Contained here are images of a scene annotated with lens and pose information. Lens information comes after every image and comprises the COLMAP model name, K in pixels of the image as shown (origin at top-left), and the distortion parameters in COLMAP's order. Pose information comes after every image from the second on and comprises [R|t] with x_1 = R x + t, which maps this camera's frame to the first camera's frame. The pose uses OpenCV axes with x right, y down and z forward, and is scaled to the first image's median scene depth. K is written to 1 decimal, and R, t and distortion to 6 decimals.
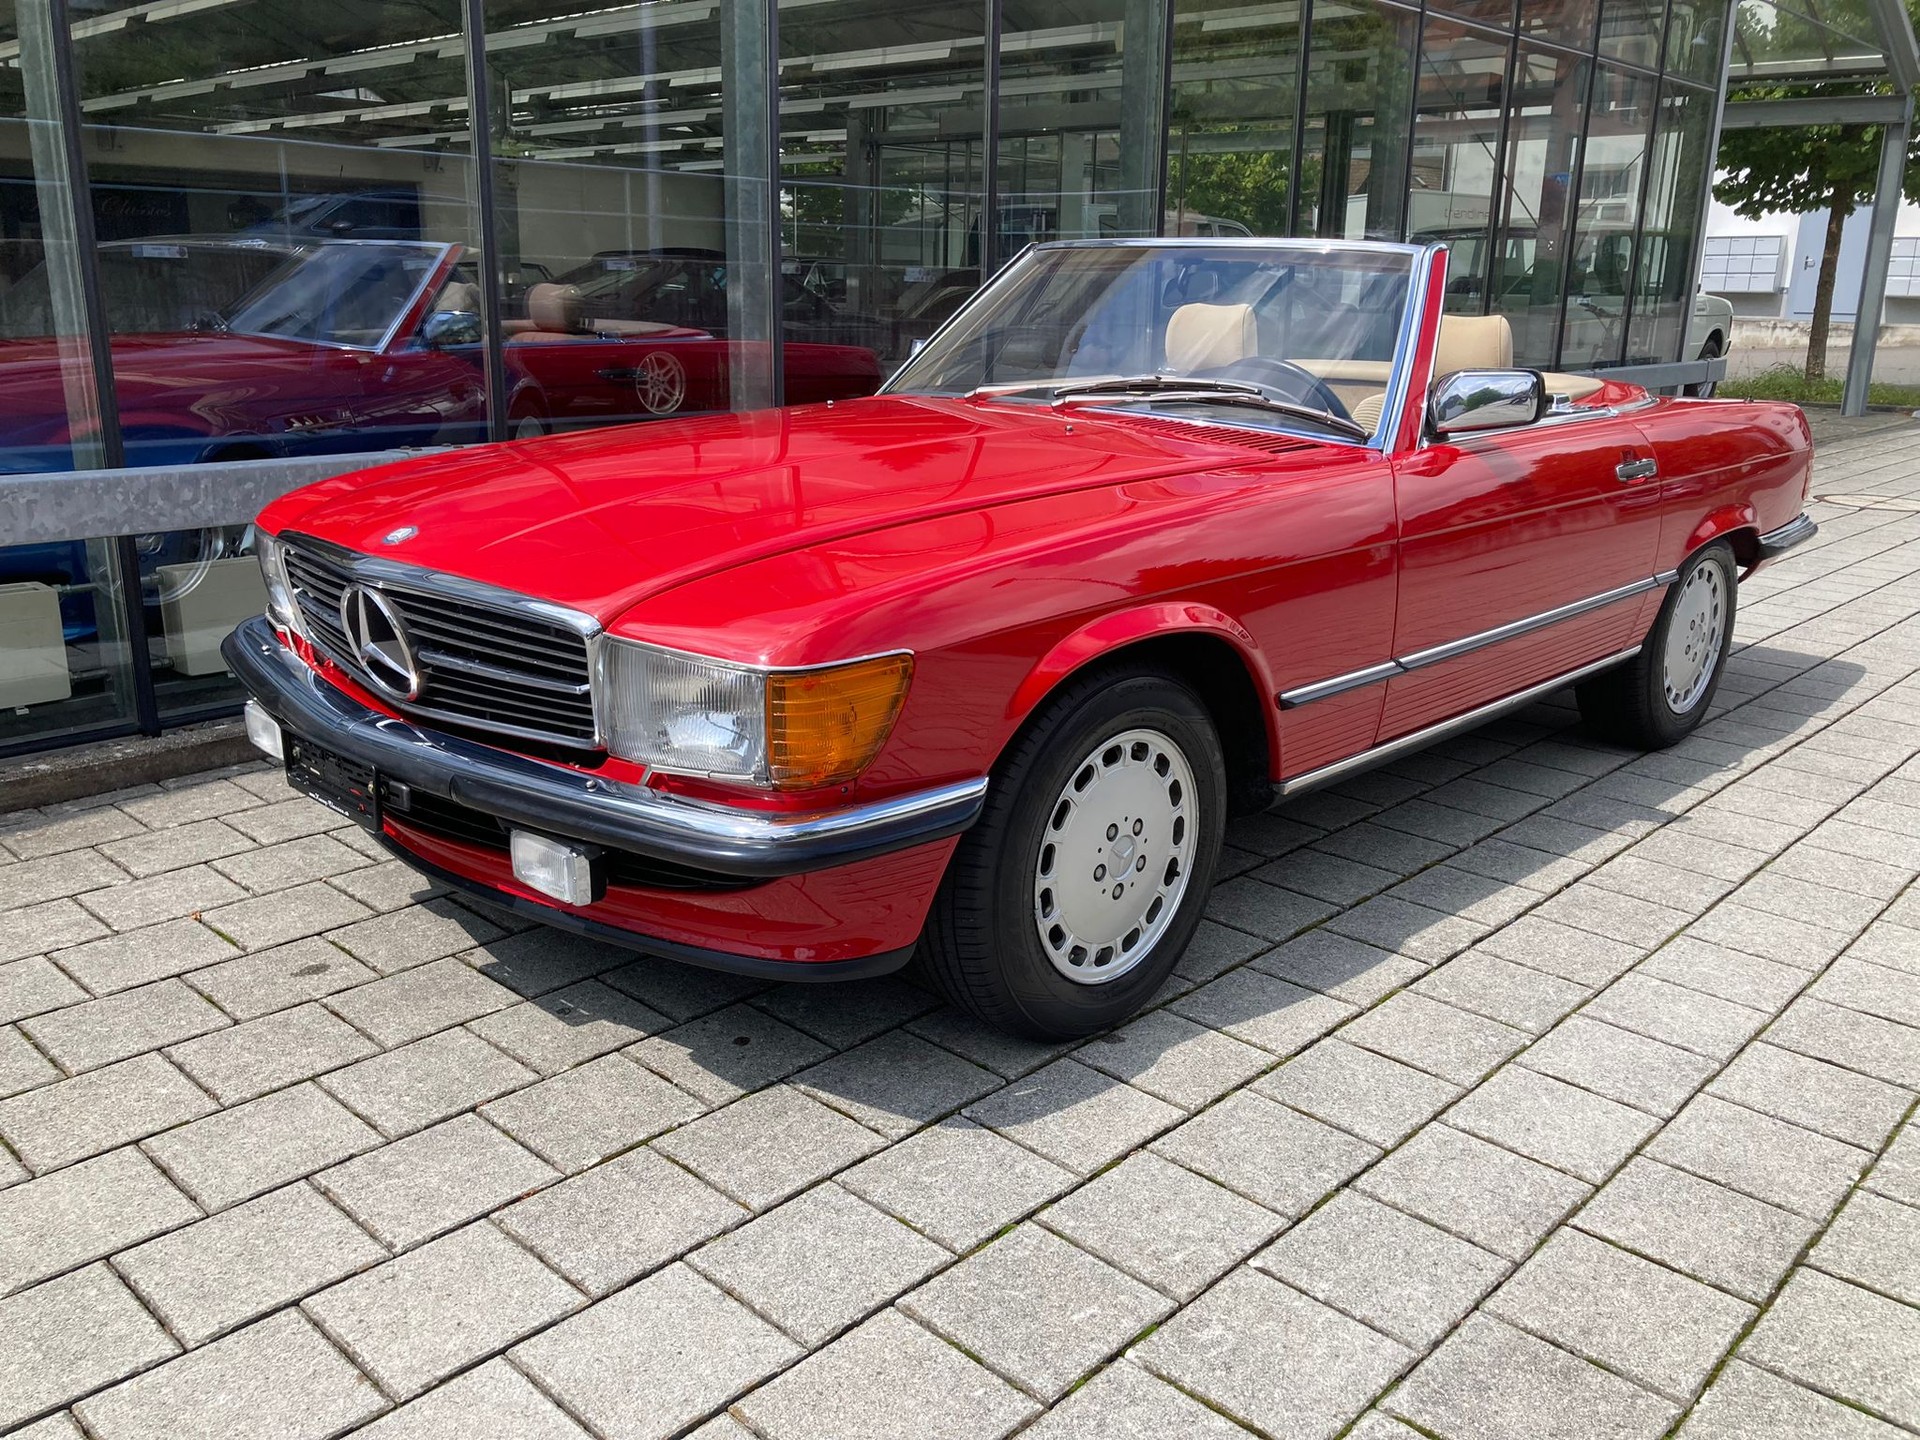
lens RADIAL K [[1592.9, 0, 966.7], [0, 1592.9, 718.0], [0, 0, 1]] dist [0.016211, -0.009461]
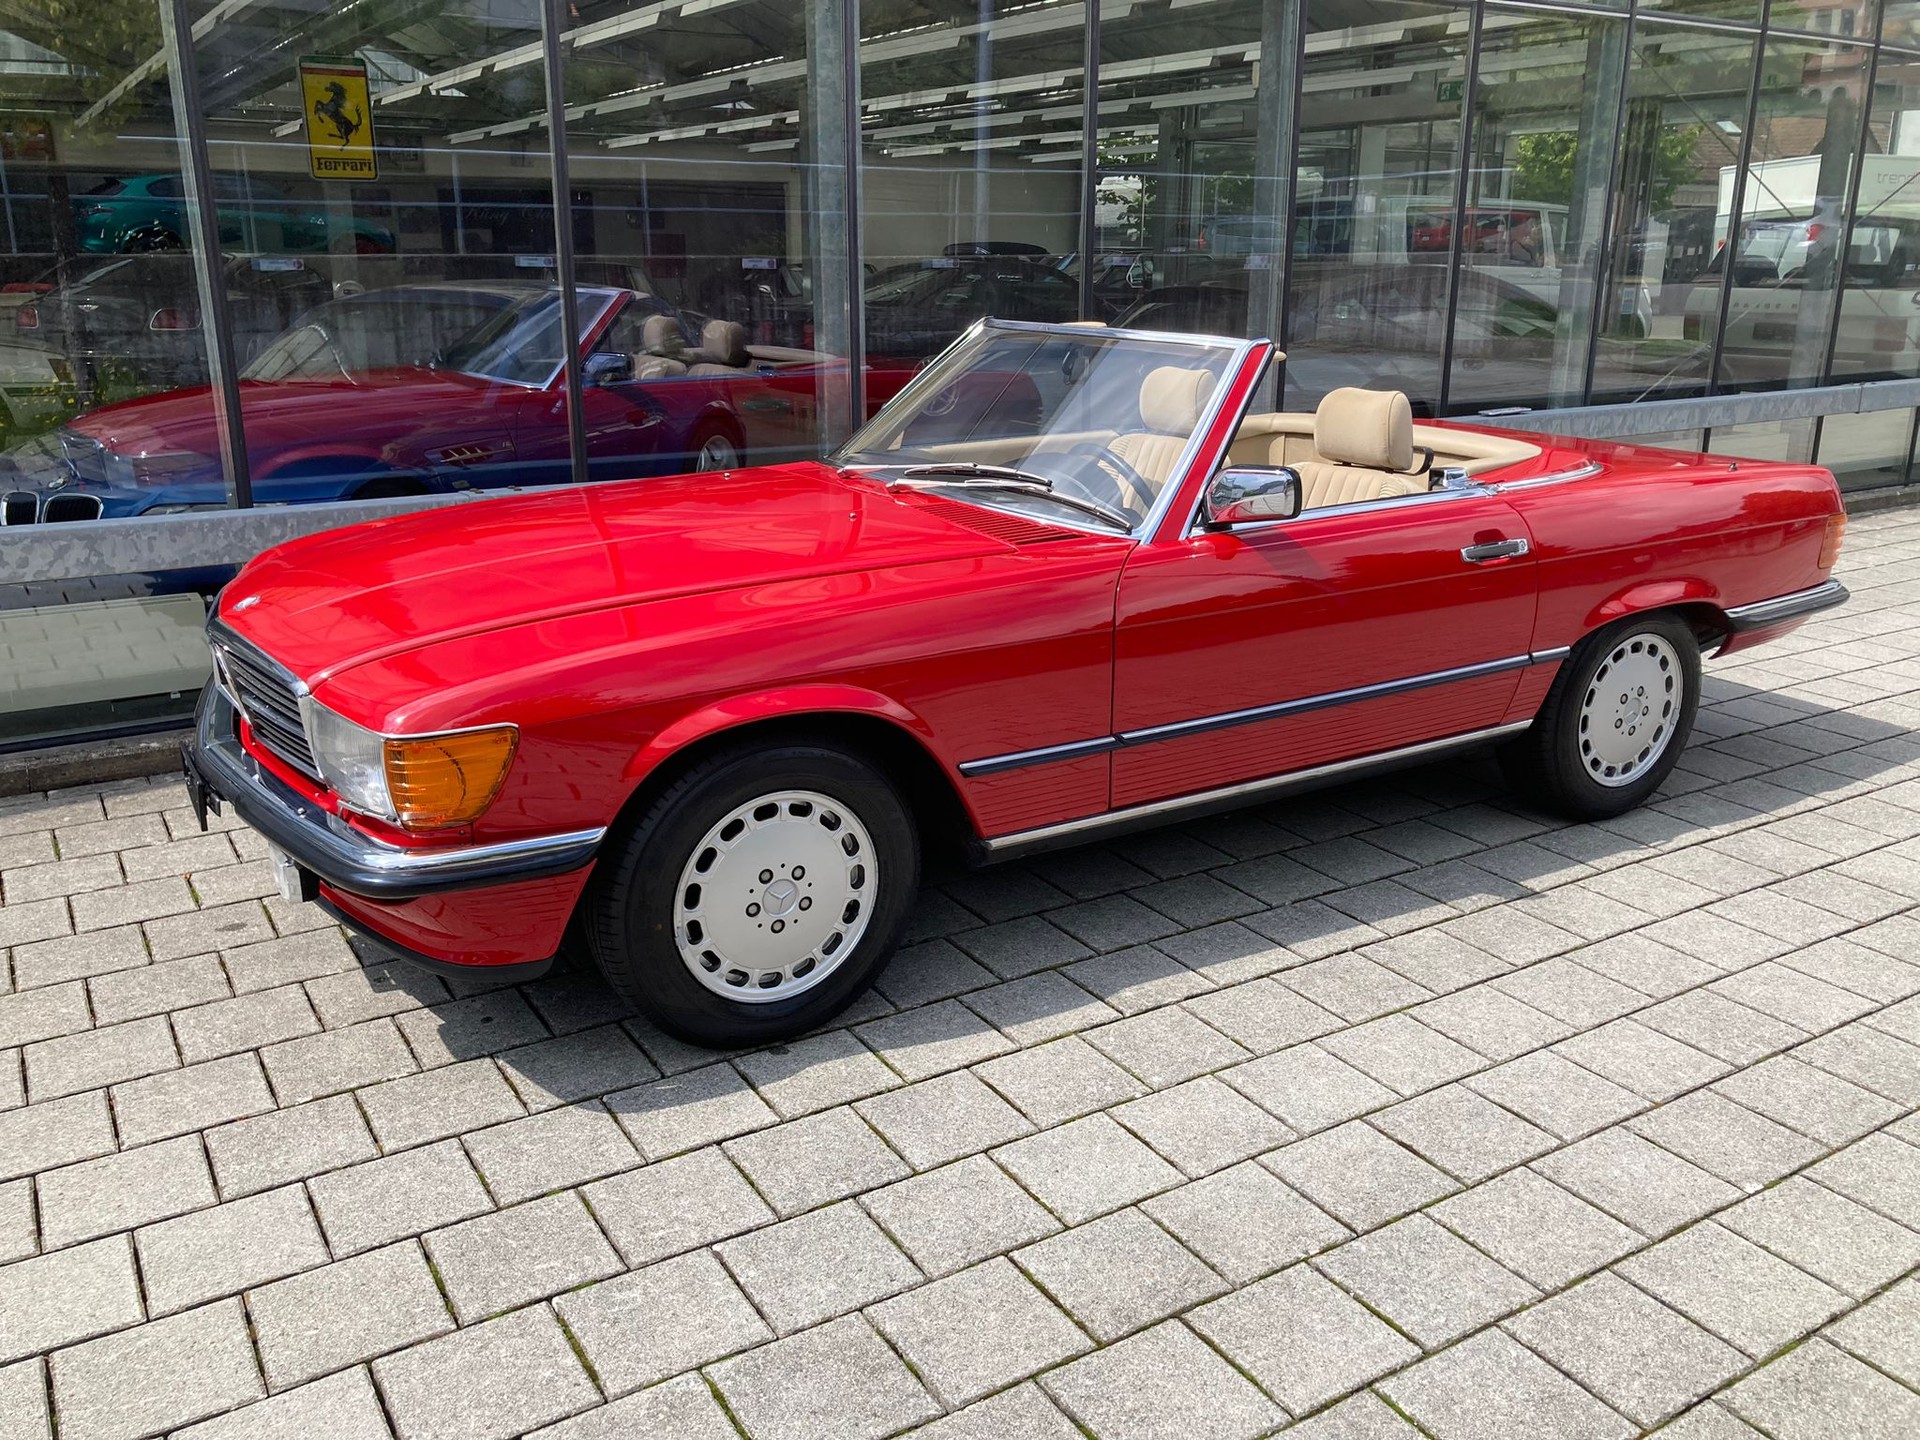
lens RADIAL K [[1592.9, 0, 957.7], [0, 1592.9, 713.4], [0, 0, 1]] dist [0.016211, -0.009461]
pose [[0.965690, 0.058647, -0.252988, 0.457018], [-0.054686, 0.998246, 0.022666, -0.073260], [0.253873, -0.008054, 0.967204, -0.091628]]
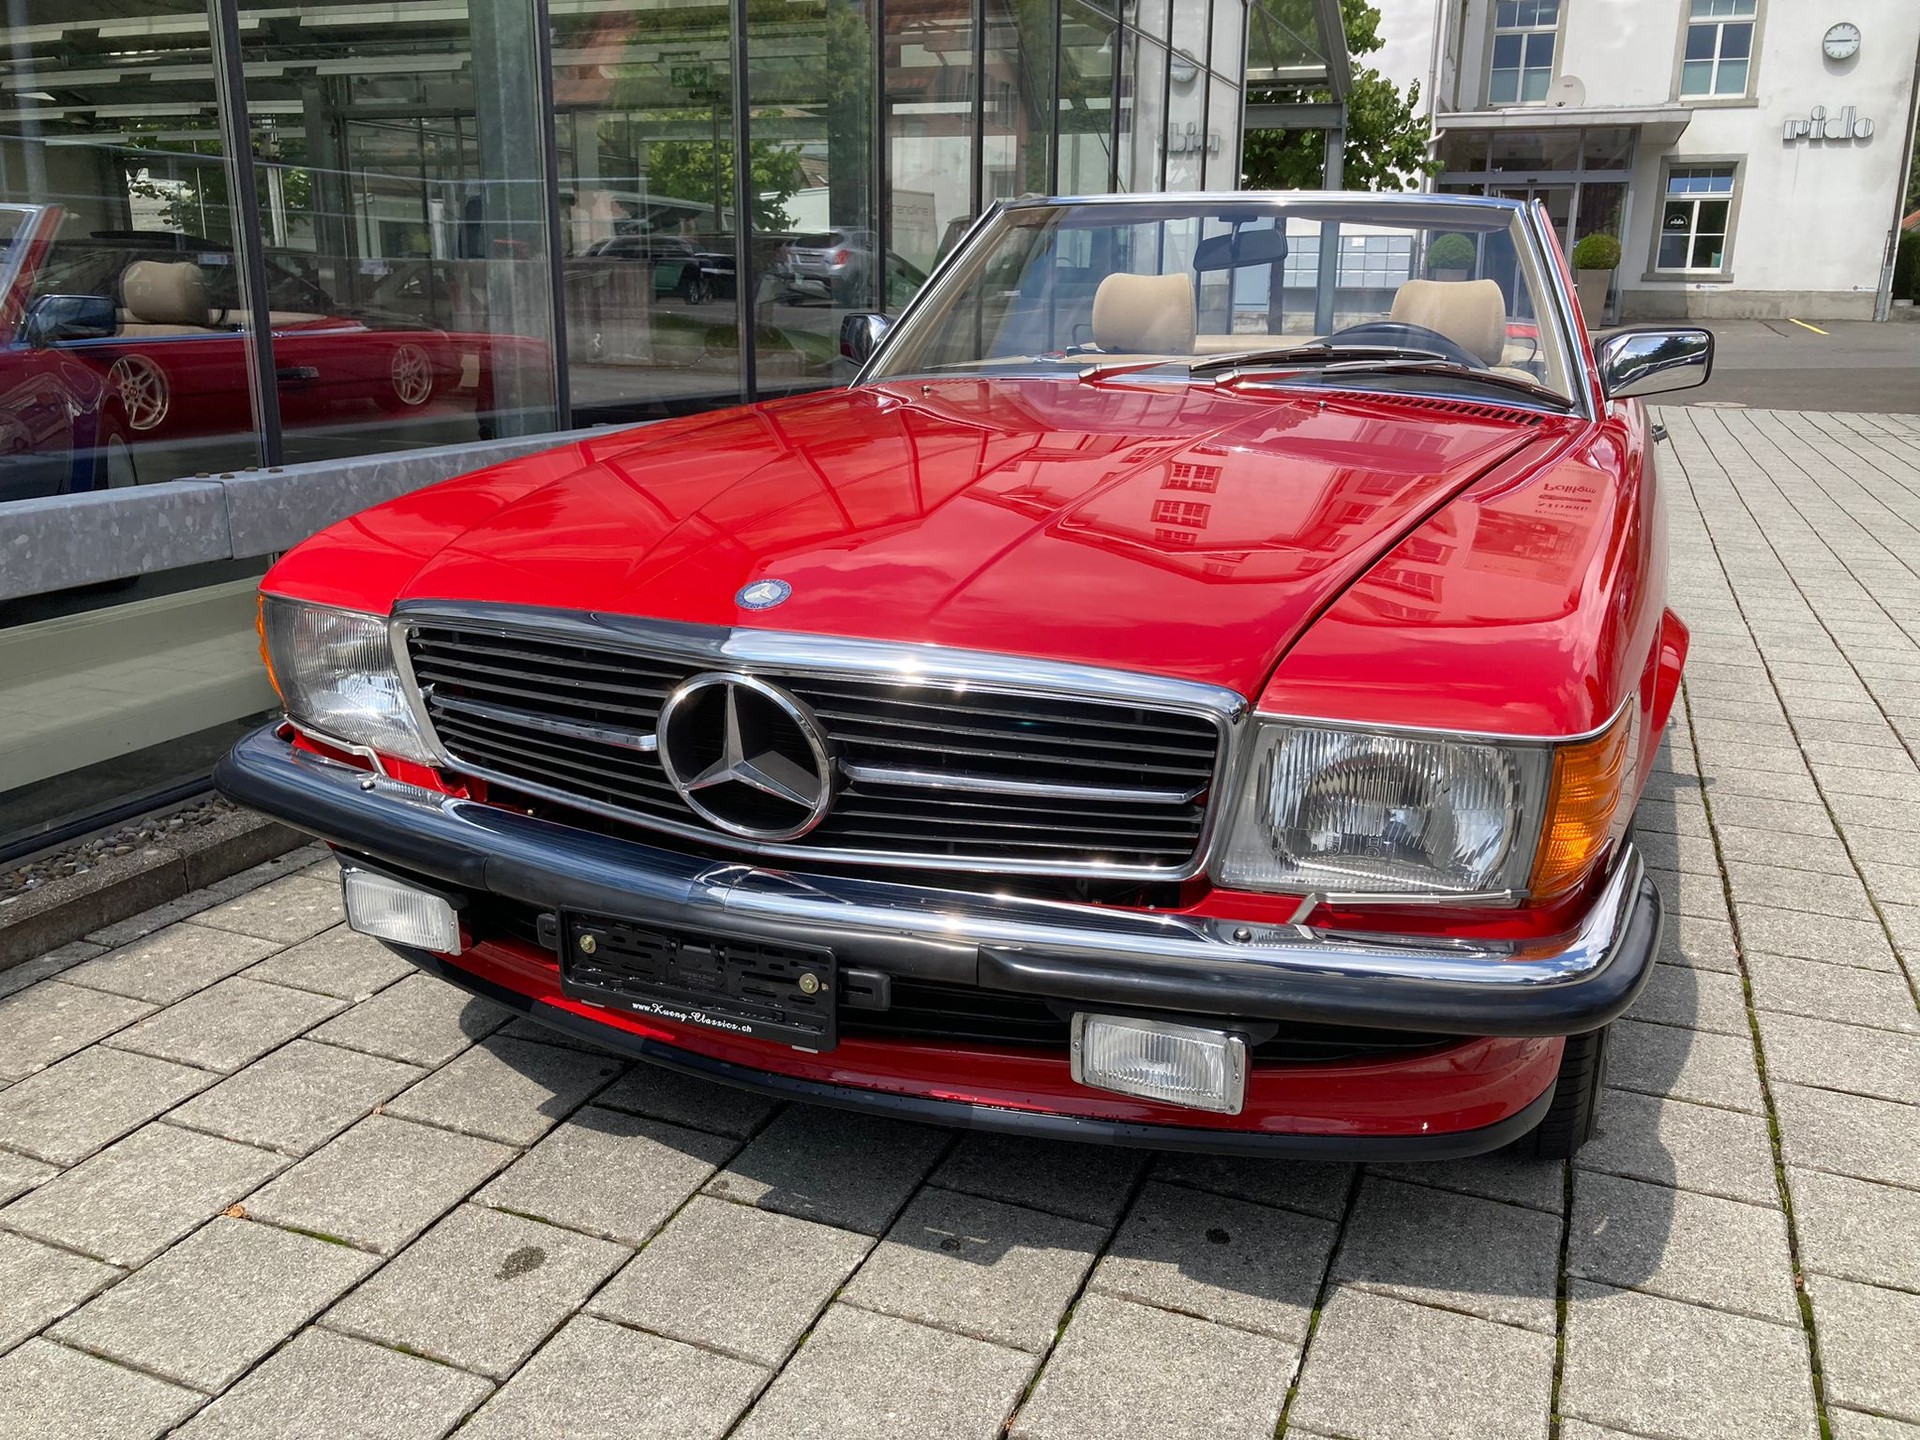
lens RADIAL K [[1592.9, 0, 986.6], [0, 1592.9, 702.9], [0, 0, 1]] dist [0.016211, -0.009461]
pose [[0.927371, -0.100799, 0.360308, -0.434423], [0.103674, 0.994546, 0.011393, -0.057411], [-0.359492, 0.026789, 0.932764, 0.303249]]
